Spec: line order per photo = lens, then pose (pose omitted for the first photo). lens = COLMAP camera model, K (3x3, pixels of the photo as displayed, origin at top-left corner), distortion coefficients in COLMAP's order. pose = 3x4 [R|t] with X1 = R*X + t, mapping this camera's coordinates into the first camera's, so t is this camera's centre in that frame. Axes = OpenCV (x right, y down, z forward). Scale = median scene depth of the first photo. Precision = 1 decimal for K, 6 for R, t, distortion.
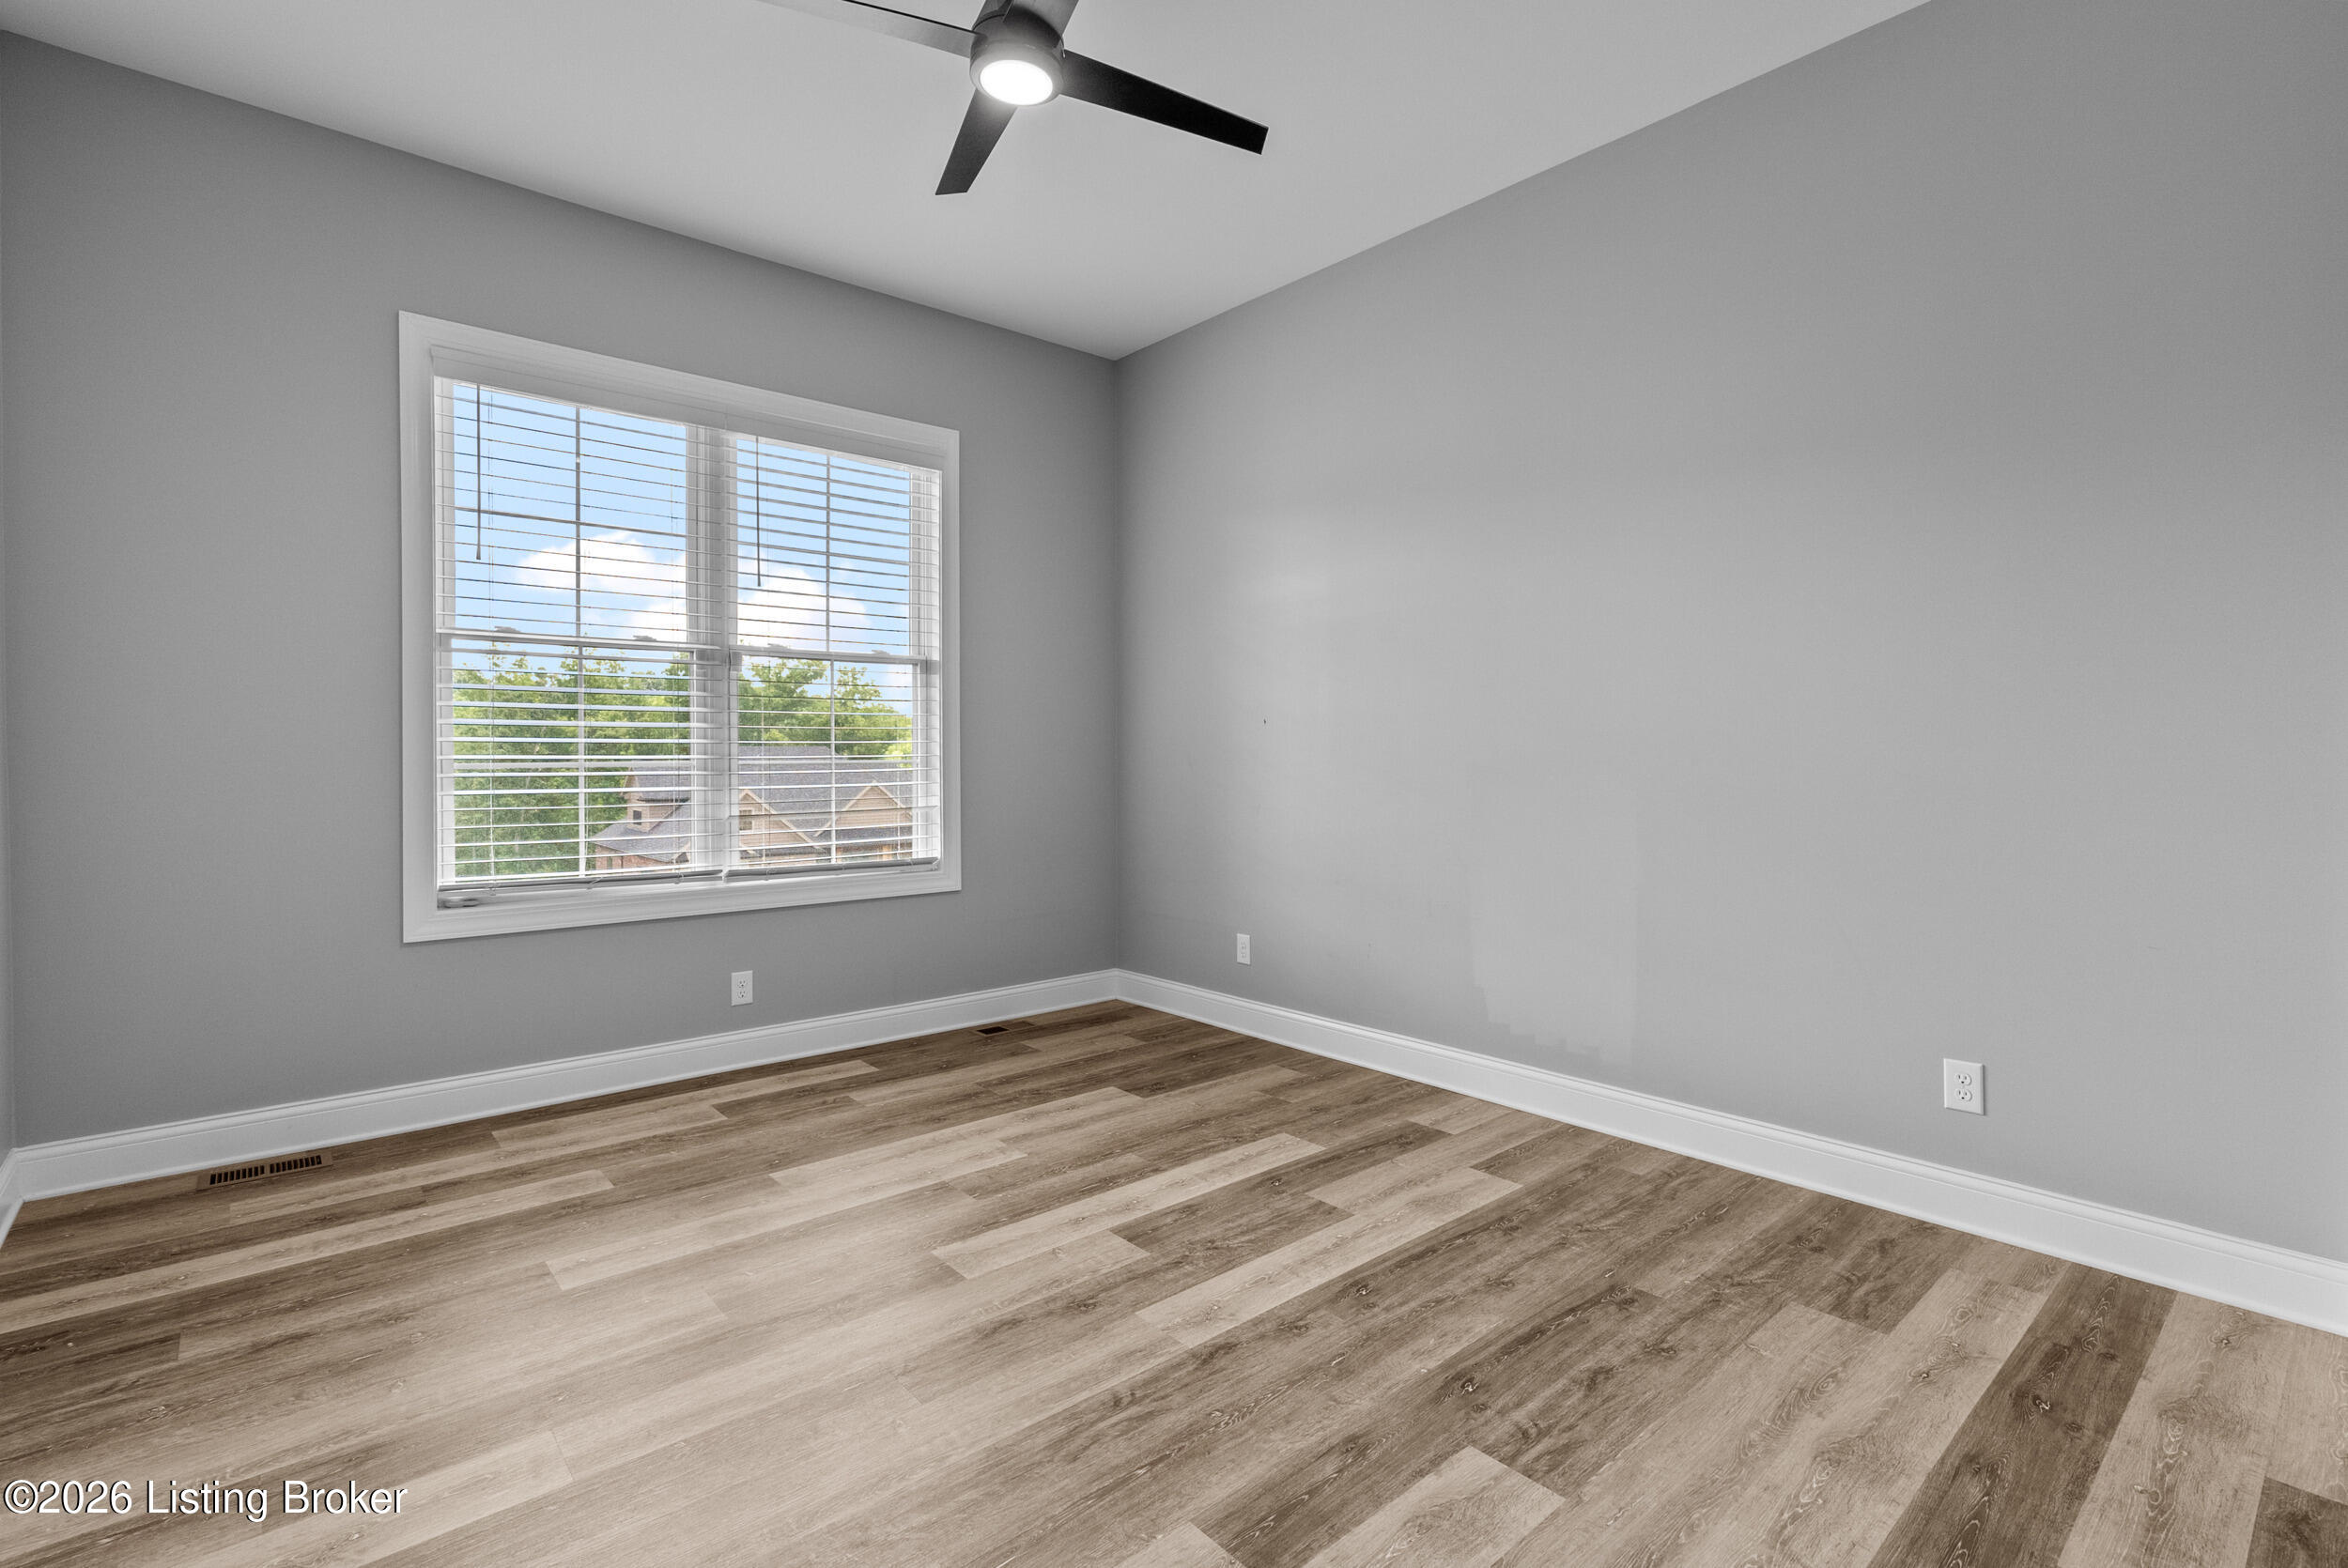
lens RADIAL K [[1070.3, 0, 1177.1], [0, 1070.3, 773.8], [0, 0, 1]] dist [-0.008986, 0.001319]
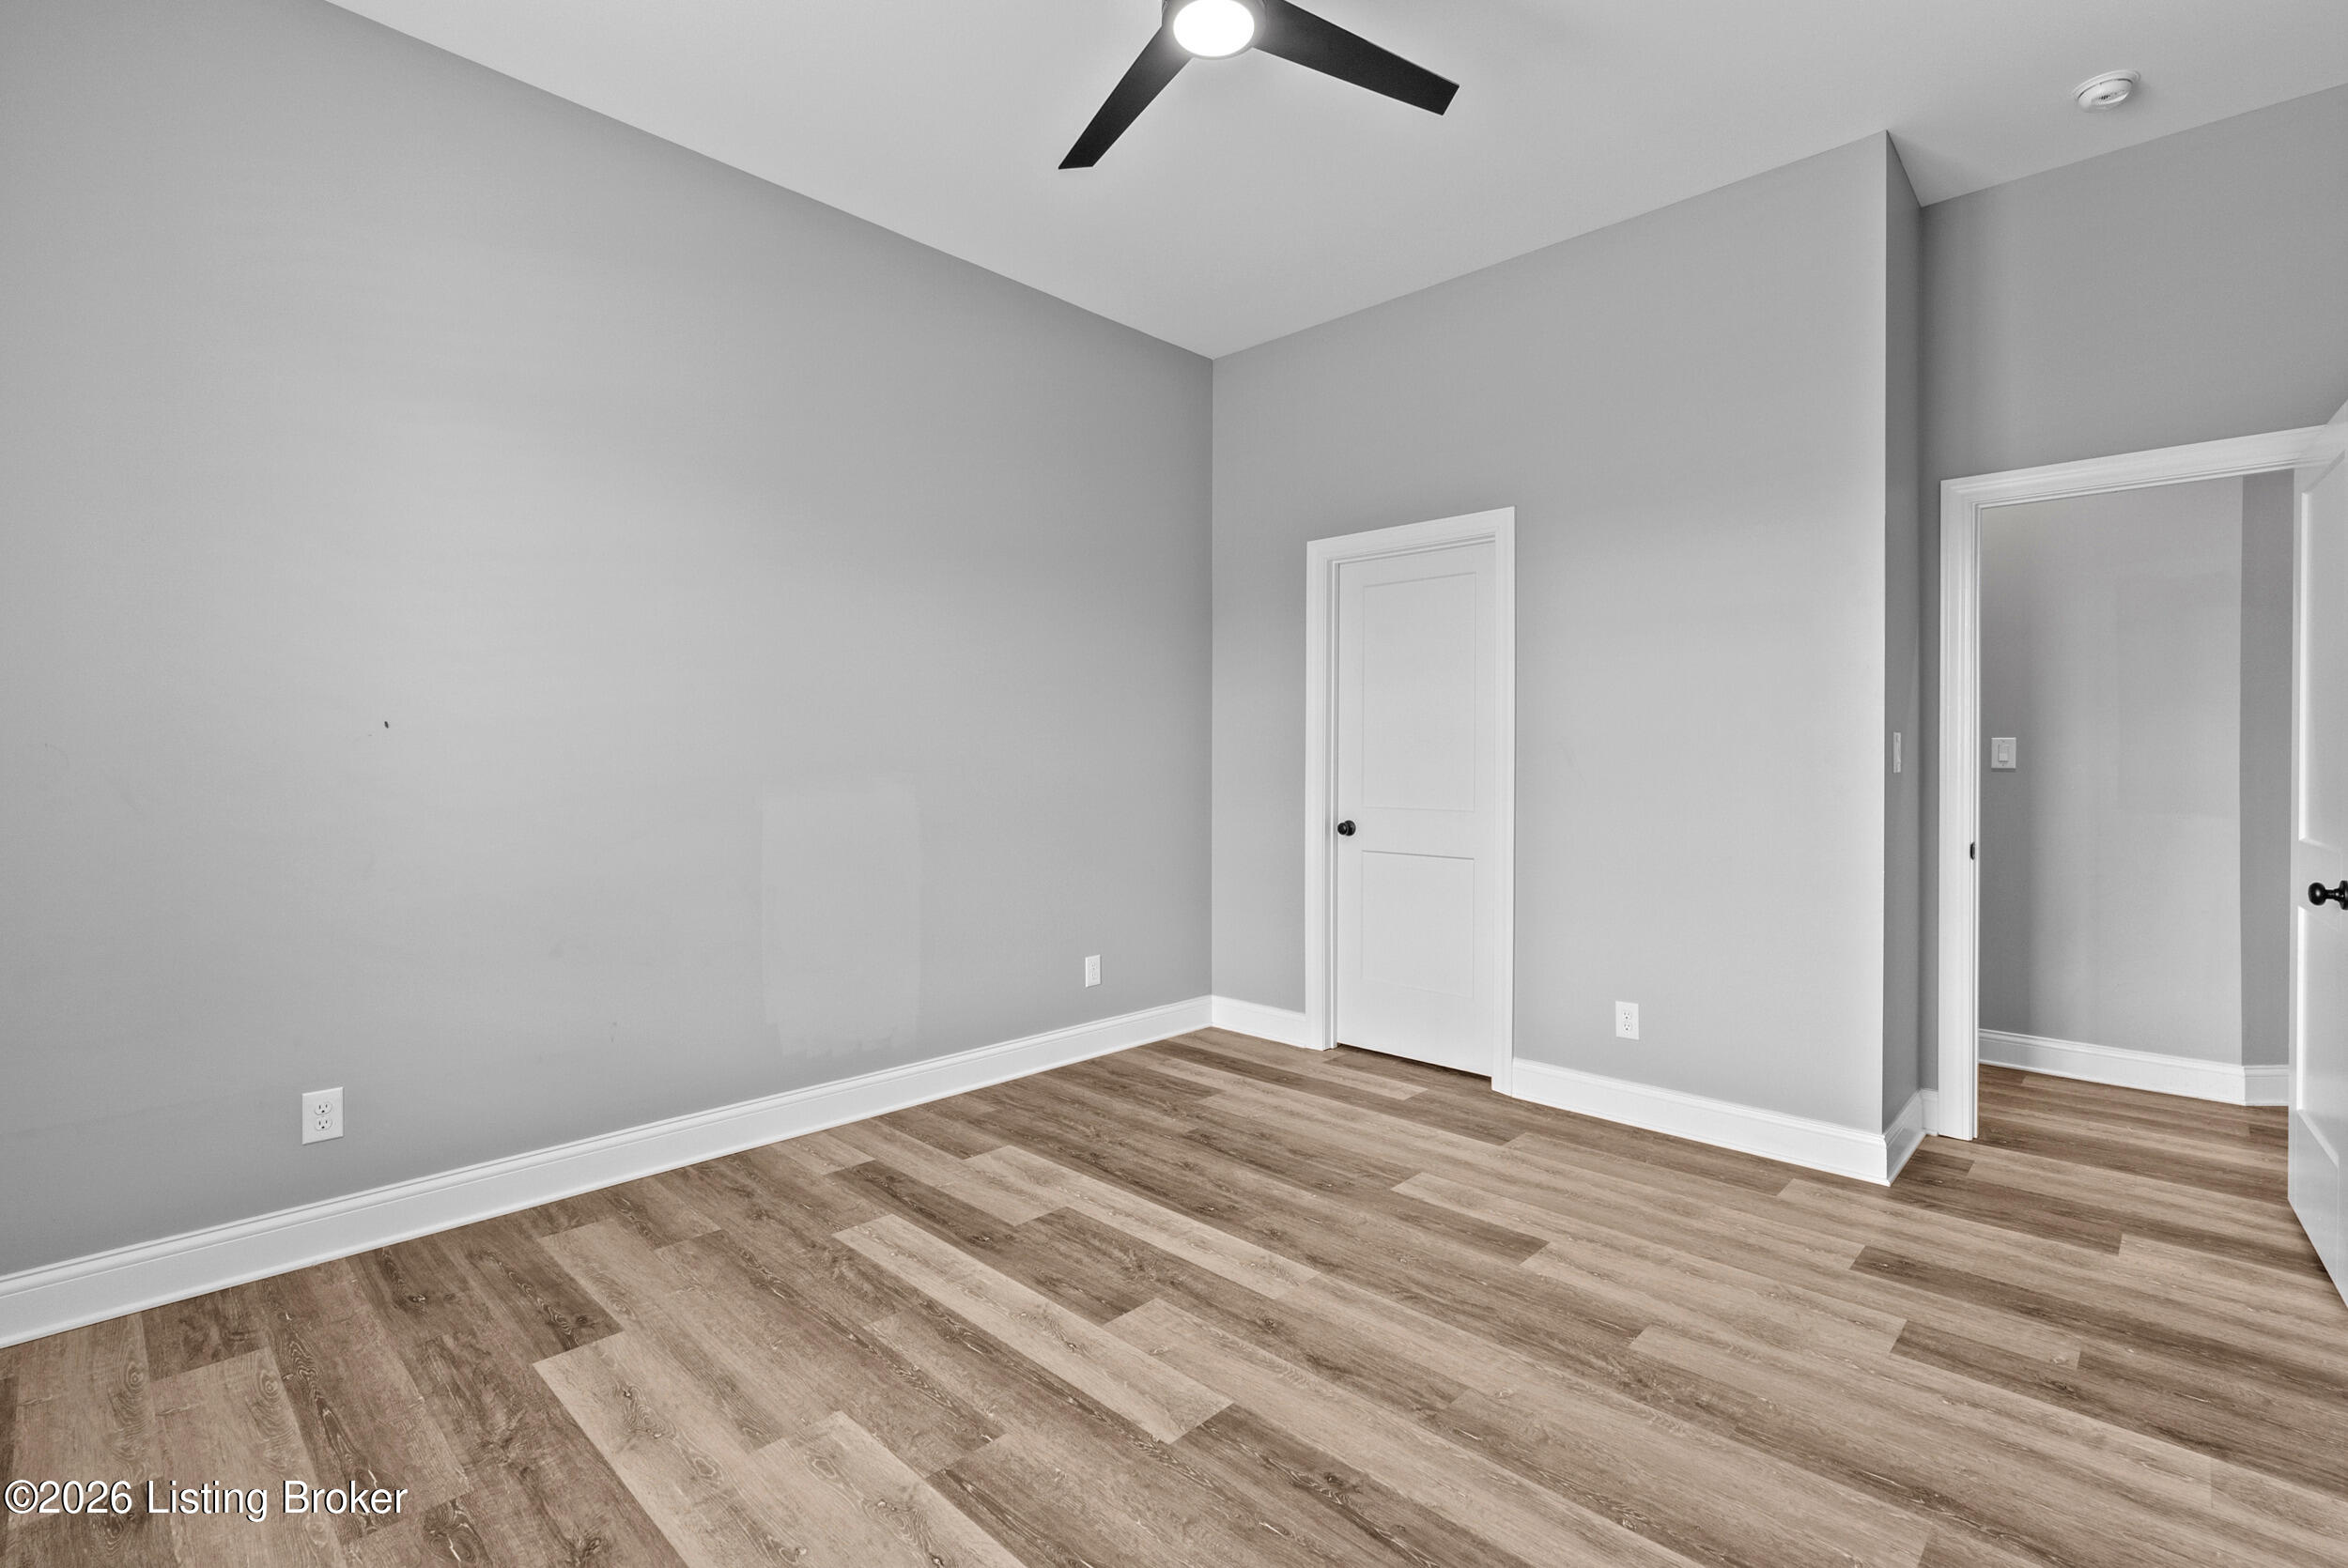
lens RADIAL K [[1070.3, 0, 1178.5], [0, 1070.3, 775.4], [0, 0, 1]] dist [-0.008986, 0.001319]
pose [[-0.093331, -0.009009, 0.995594, -0.881485], [0.015819, 0.999819, 0.010531, -0.025597], [-0.995509, 0.016732, -0.093172, 0.960137]]
